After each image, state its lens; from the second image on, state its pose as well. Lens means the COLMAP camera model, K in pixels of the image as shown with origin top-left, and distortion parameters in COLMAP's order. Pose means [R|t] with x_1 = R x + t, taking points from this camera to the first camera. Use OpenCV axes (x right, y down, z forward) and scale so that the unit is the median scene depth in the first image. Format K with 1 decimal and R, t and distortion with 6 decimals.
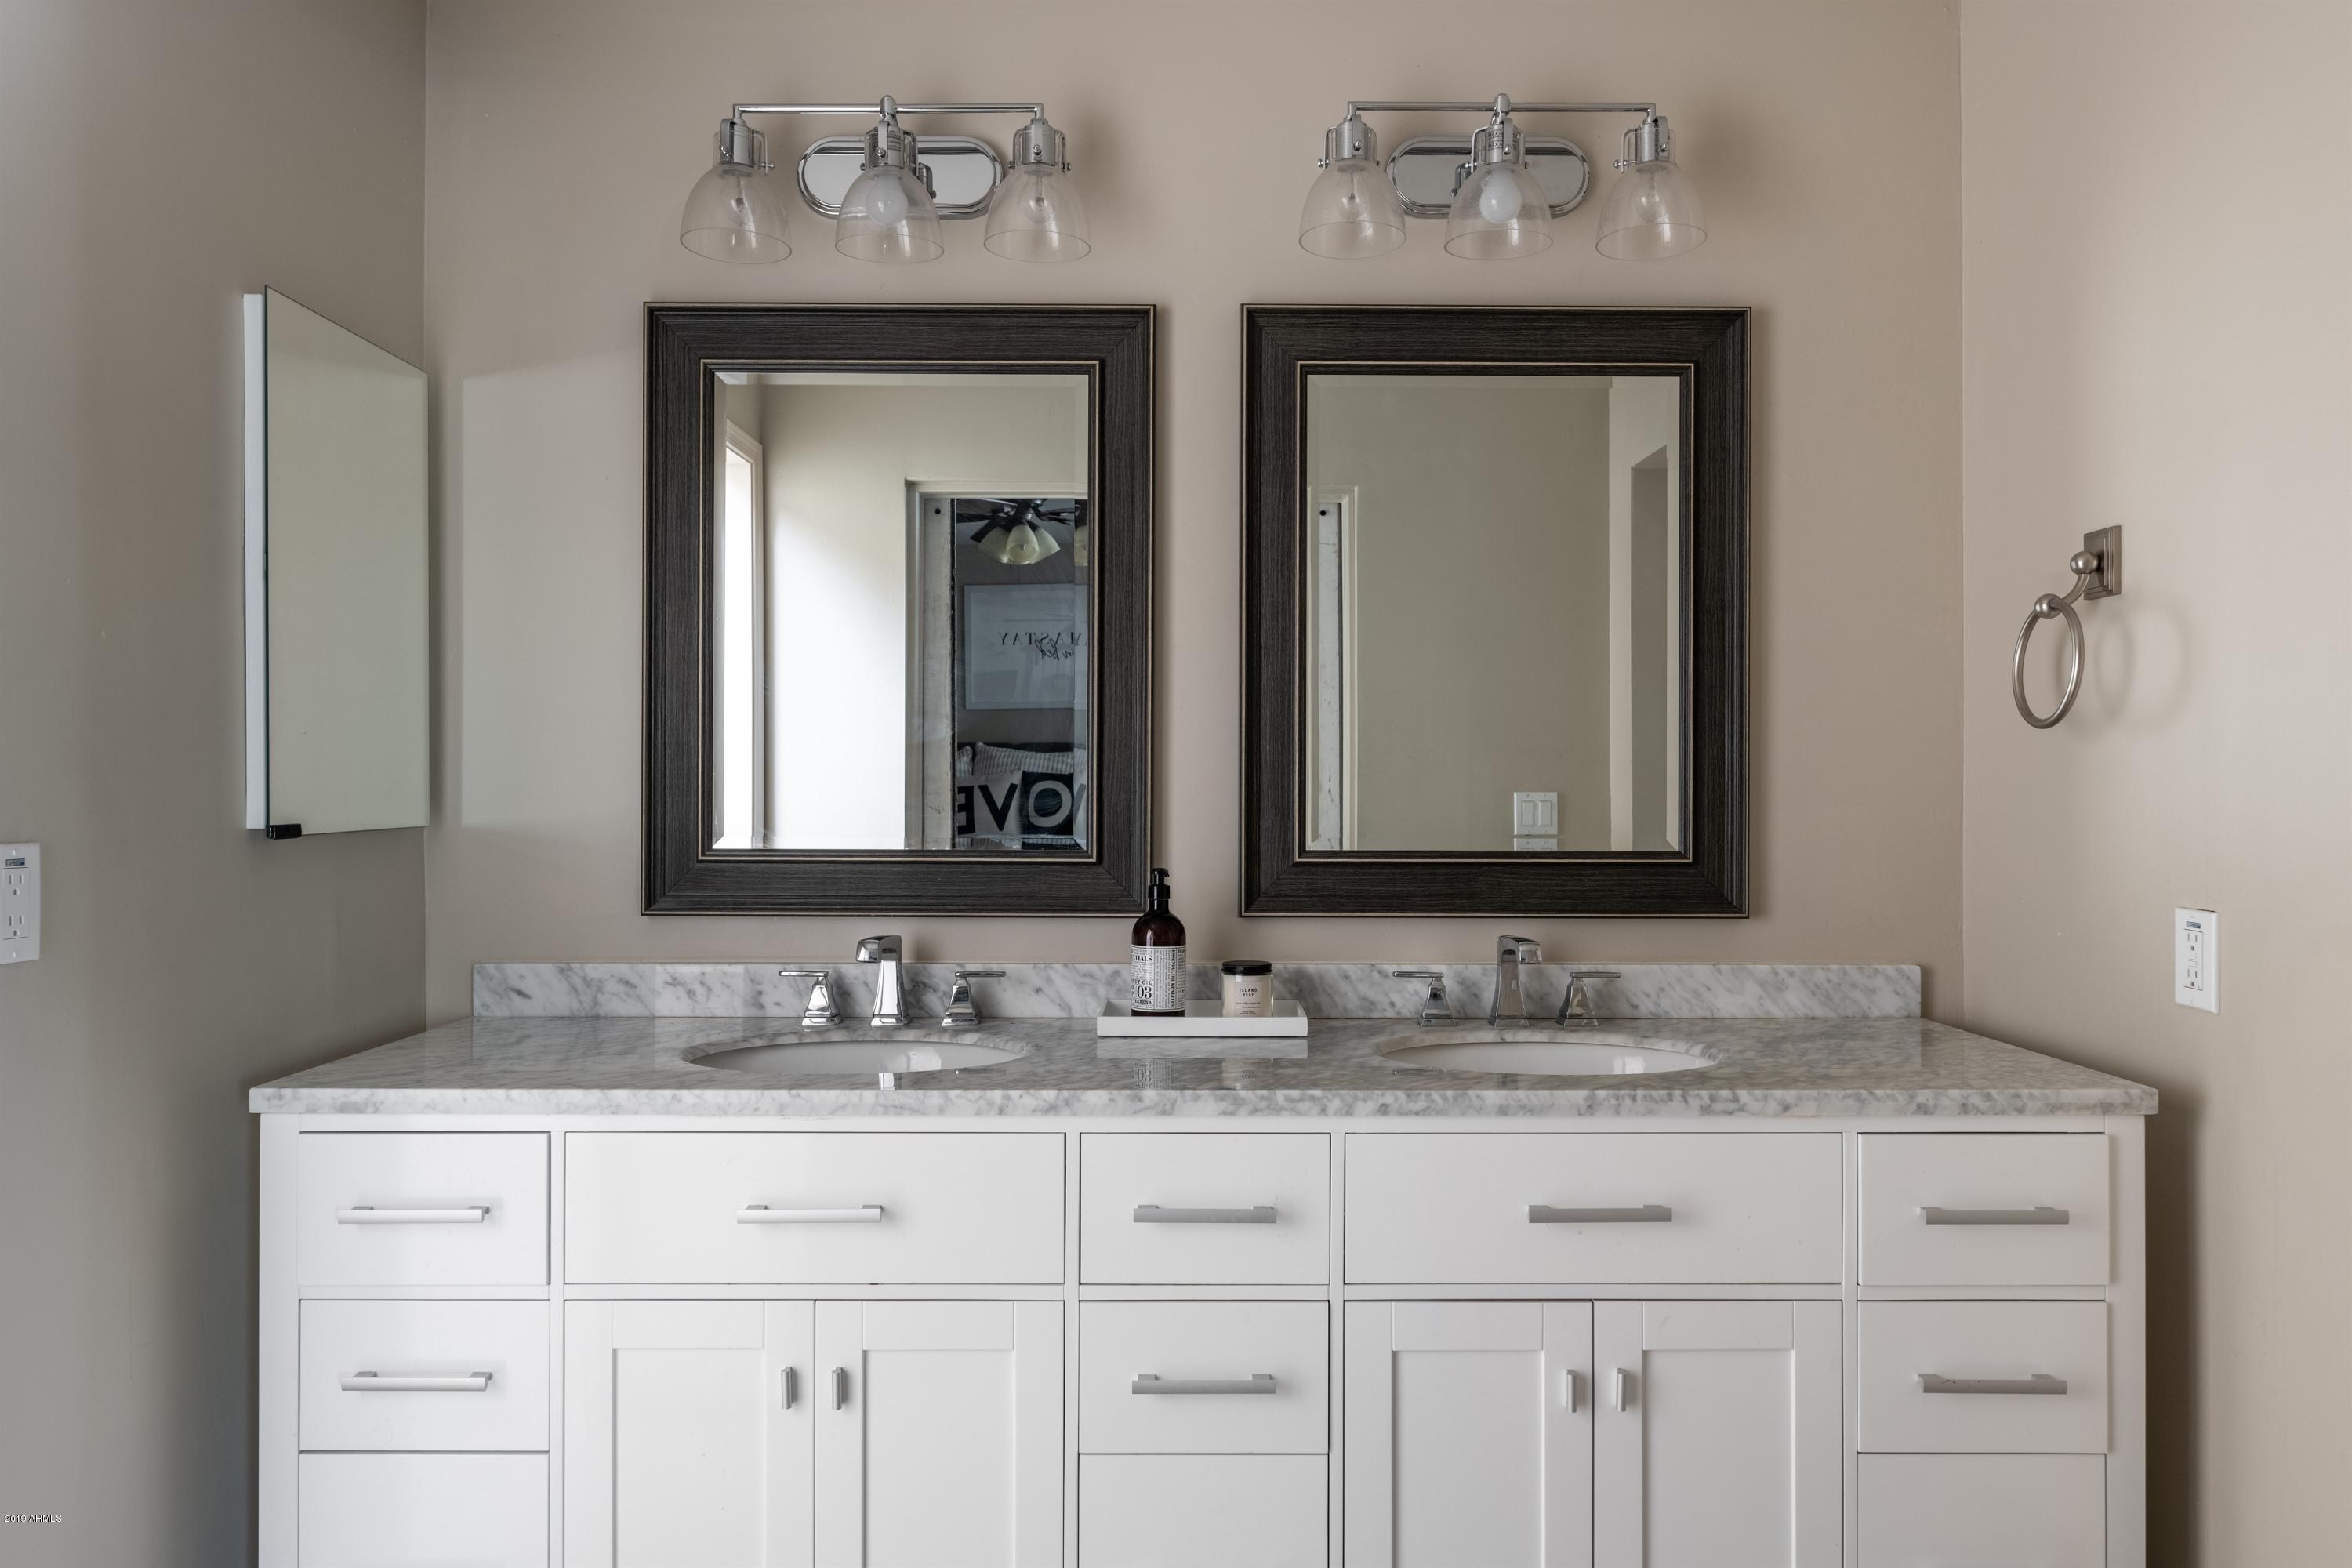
lens RADIAL K [[1527.5, 0, 1178.9], [0, 1527.5, 783.6], [0, 0, 1]] dist [-0.003297, 0.001127]
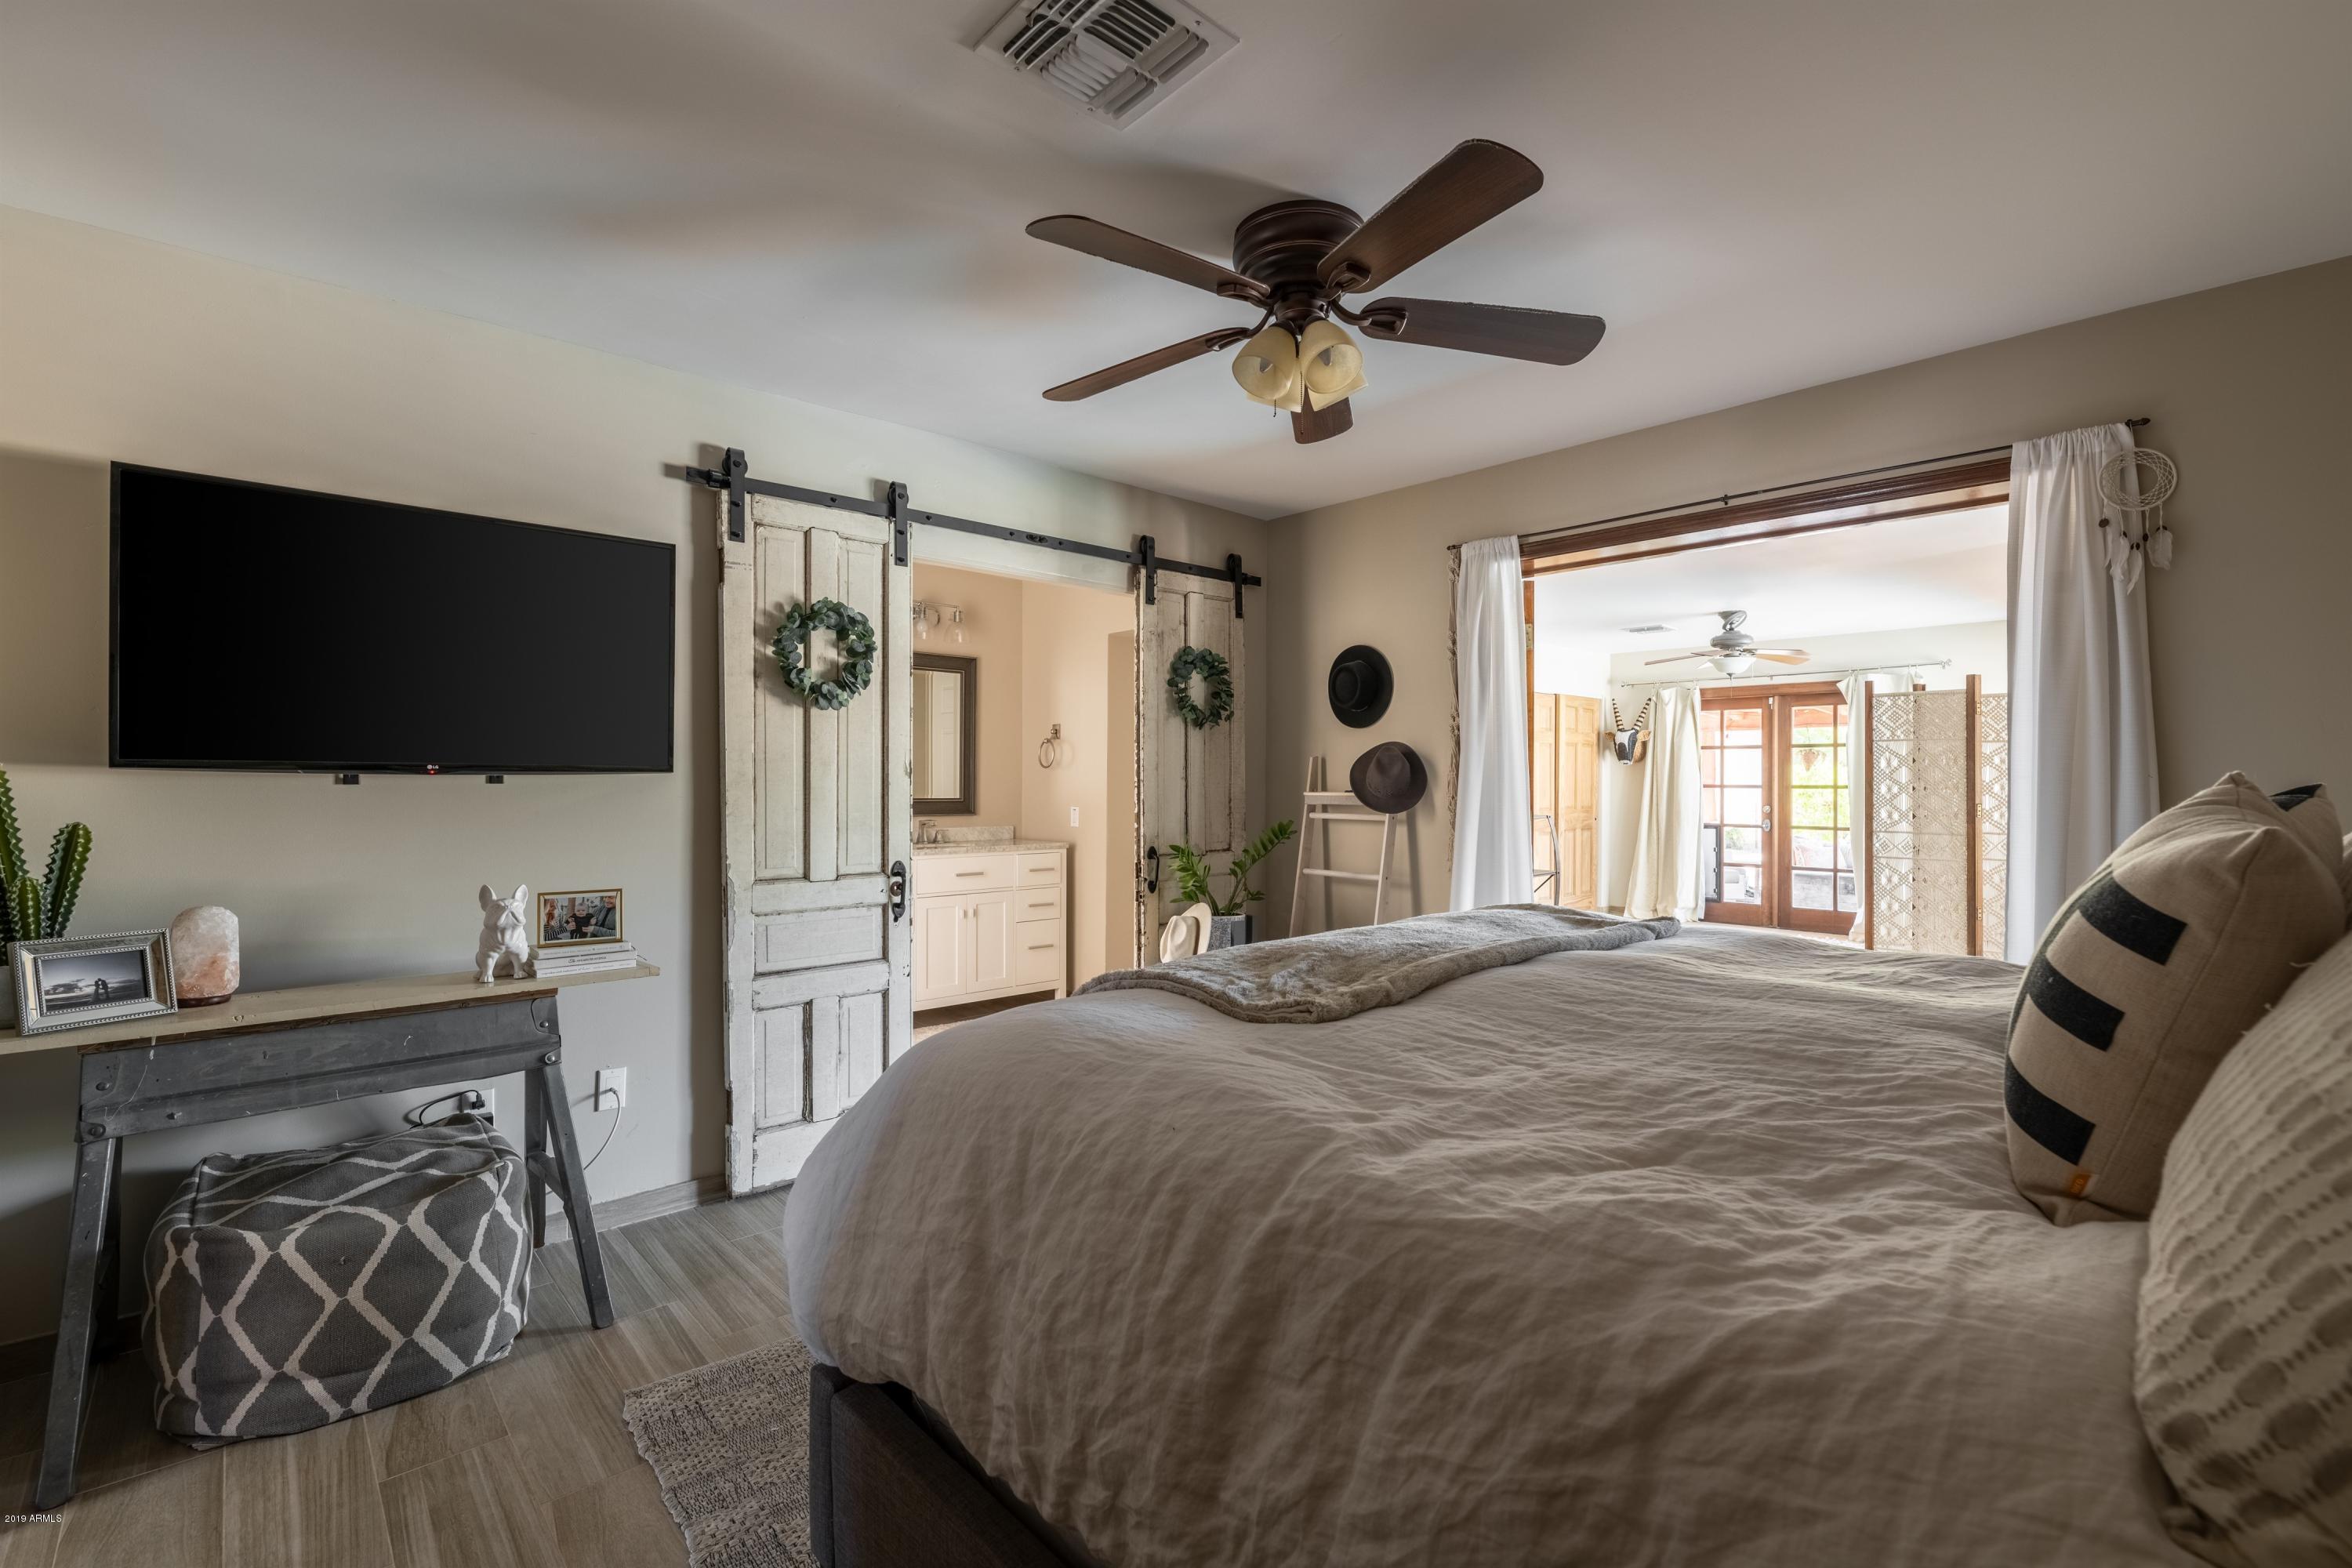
lens RADIAL K [[1057.0, 0, 1198.7], [0, 1057.0, 777.0], [0, 0, 1]] dist [-0.000421, -0.000180]
pose [[0.742401, -0.003697, 0.669945, -1.194855], [-0.002734, 0.999960, 0.008549, -0.038875], [-0.669950, -0.008178, 0.742361, -1.627552]]
